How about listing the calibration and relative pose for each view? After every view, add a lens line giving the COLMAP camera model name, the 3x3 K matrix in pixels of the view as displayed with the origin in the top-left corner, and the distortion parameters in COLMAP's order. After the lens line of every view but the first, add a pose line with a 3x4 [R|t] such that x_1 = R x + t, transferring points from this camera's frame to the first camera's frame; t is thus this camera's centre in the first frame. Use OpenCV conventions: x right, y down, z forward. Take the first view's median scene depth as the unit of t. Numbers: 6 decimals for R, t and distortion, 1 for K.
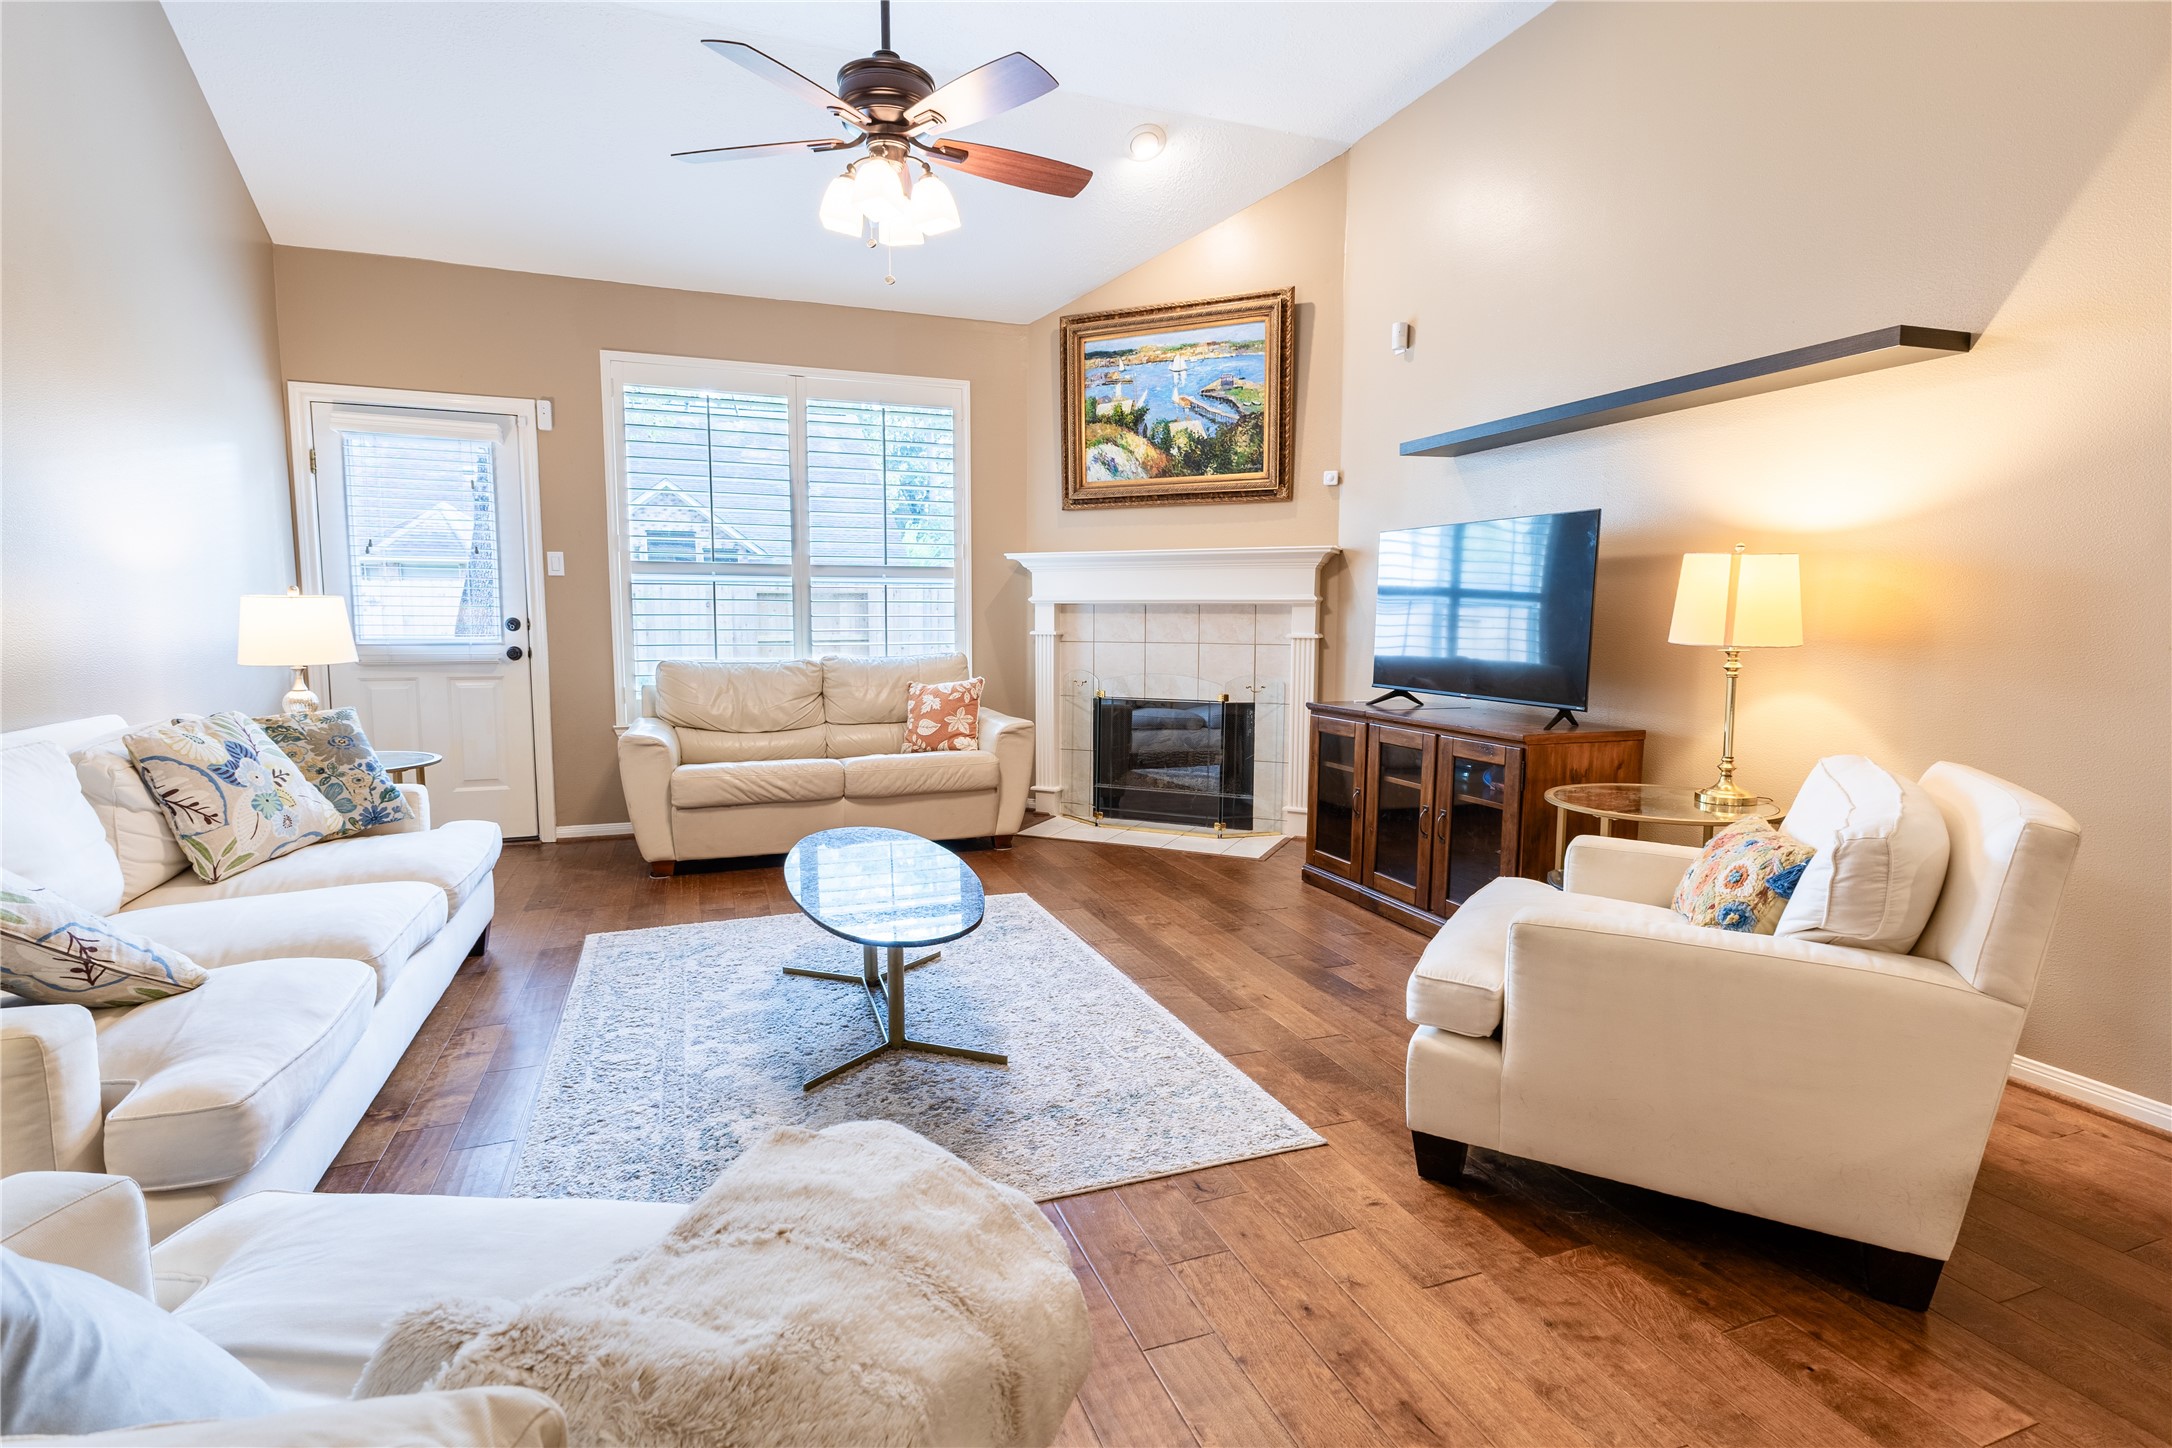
lens RADIAL K [[1094.5, 0, 1047.8], [0, 1094.5, 717.0], [0, 0, 1]] dist [0.004807, -0.004724]
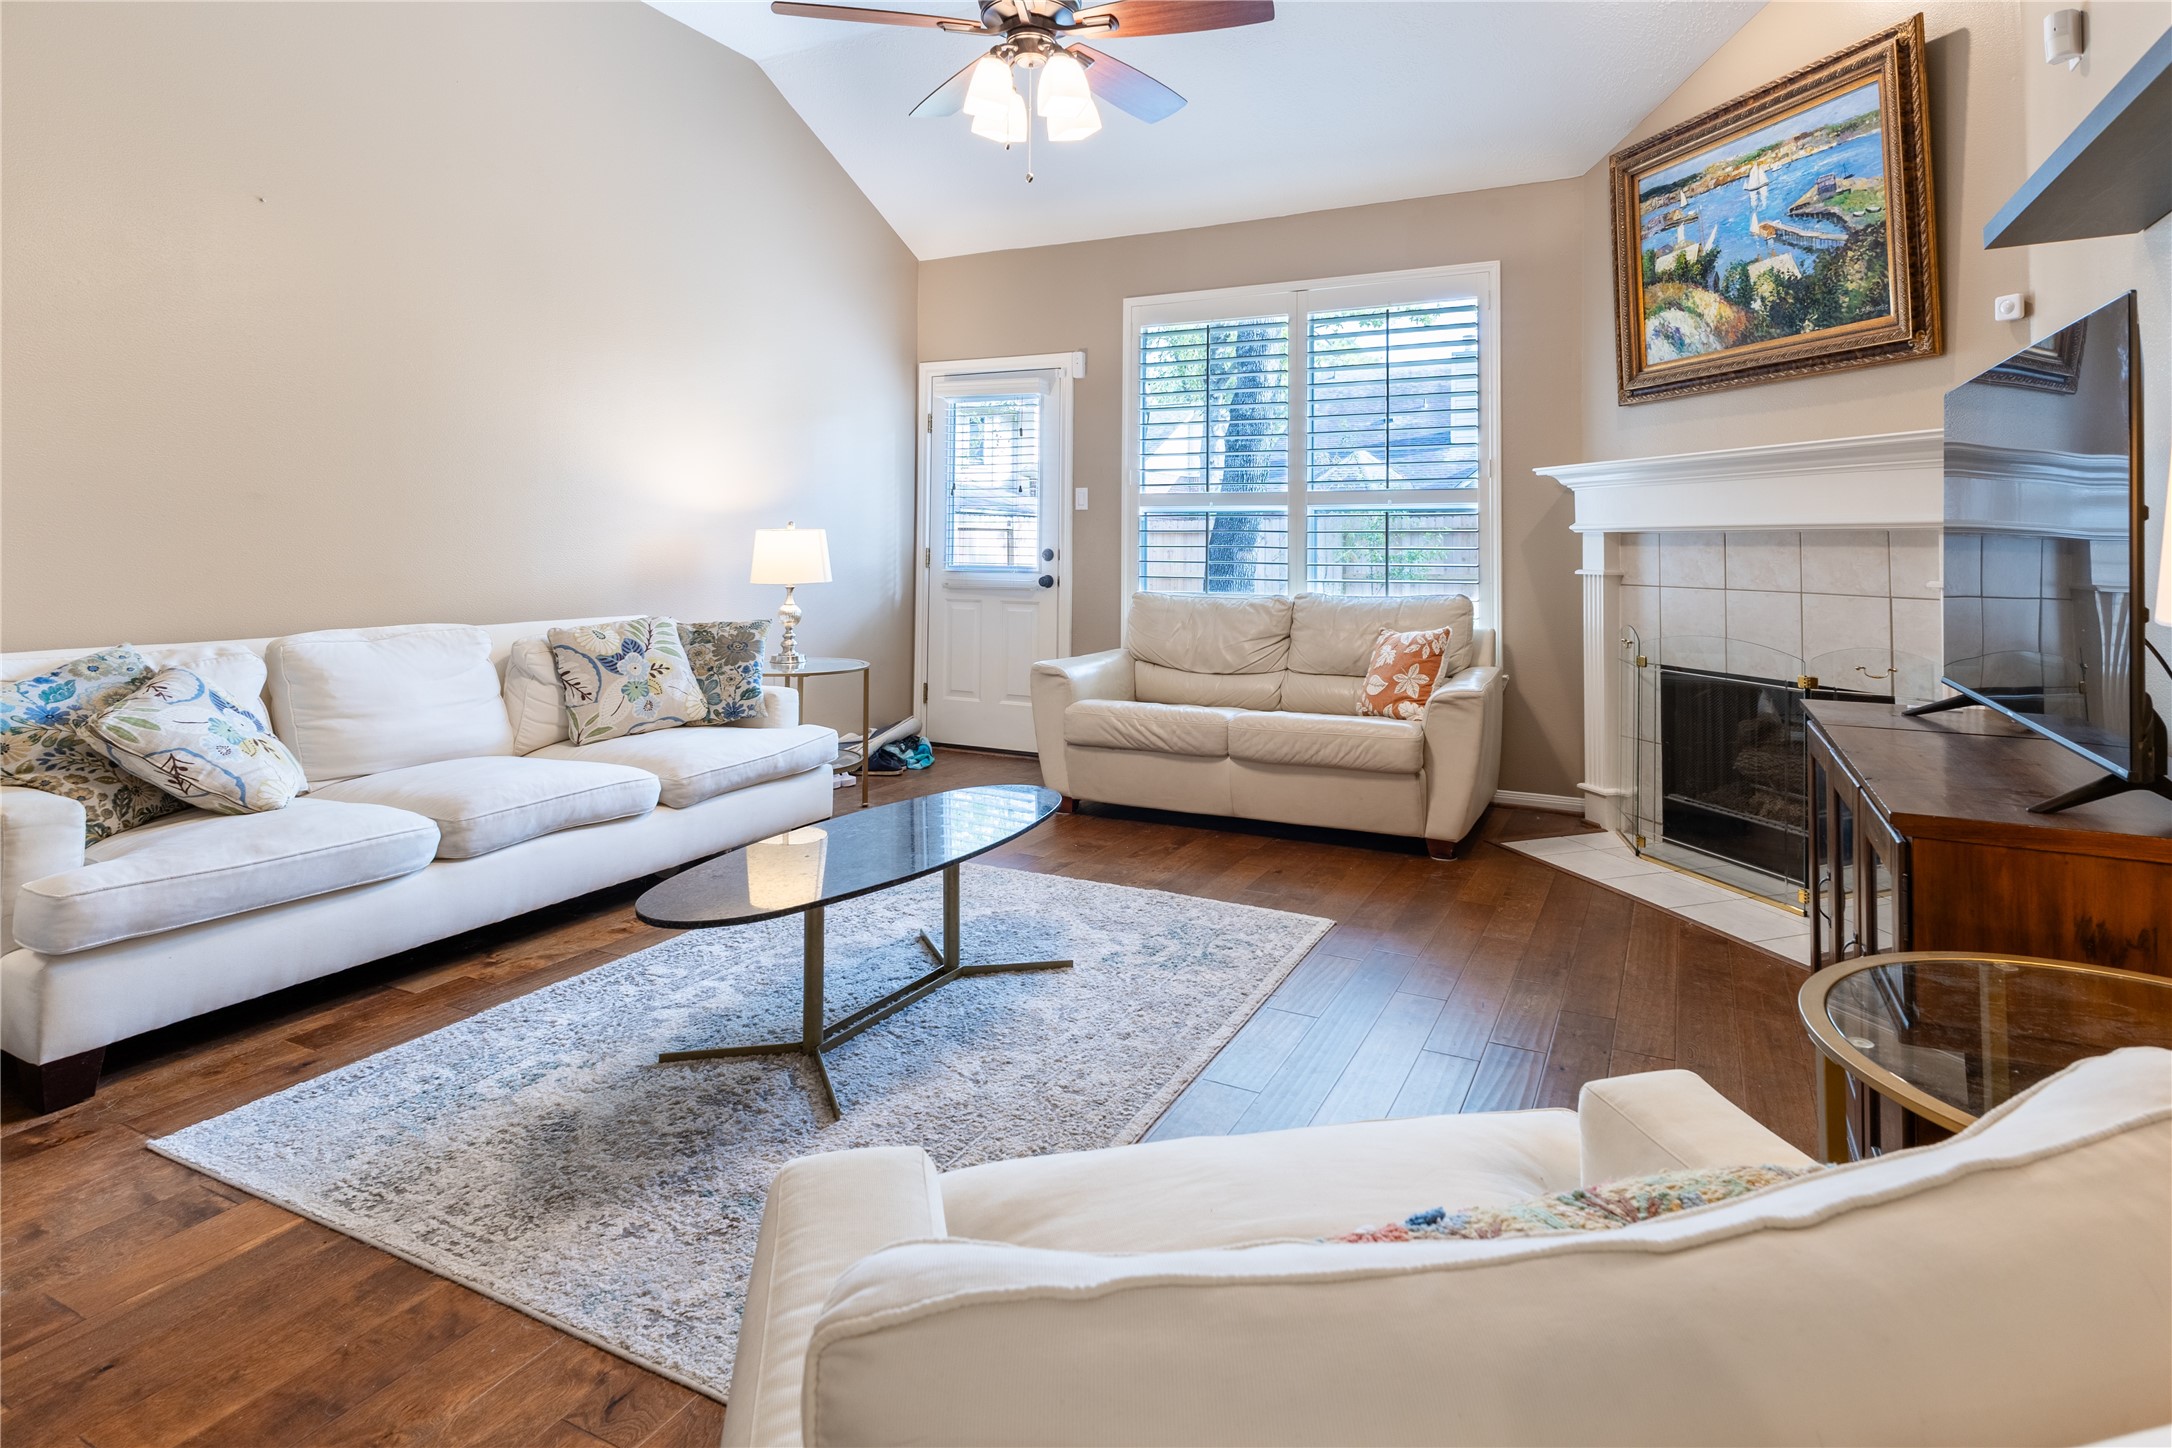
lens RADIAL K [[1094.5, 0, 1089.5], [0, 1094.5, 497.8], [0, 0, 1]] dist [0.004807, -0.004724]
pose [[0.689673, -0.030843, -0.723464, 0.326341], [-0.073048, 0.991033, -0.111886, -0.021415], [0.720427, 0.130012, 0.681236, 0.273149]]
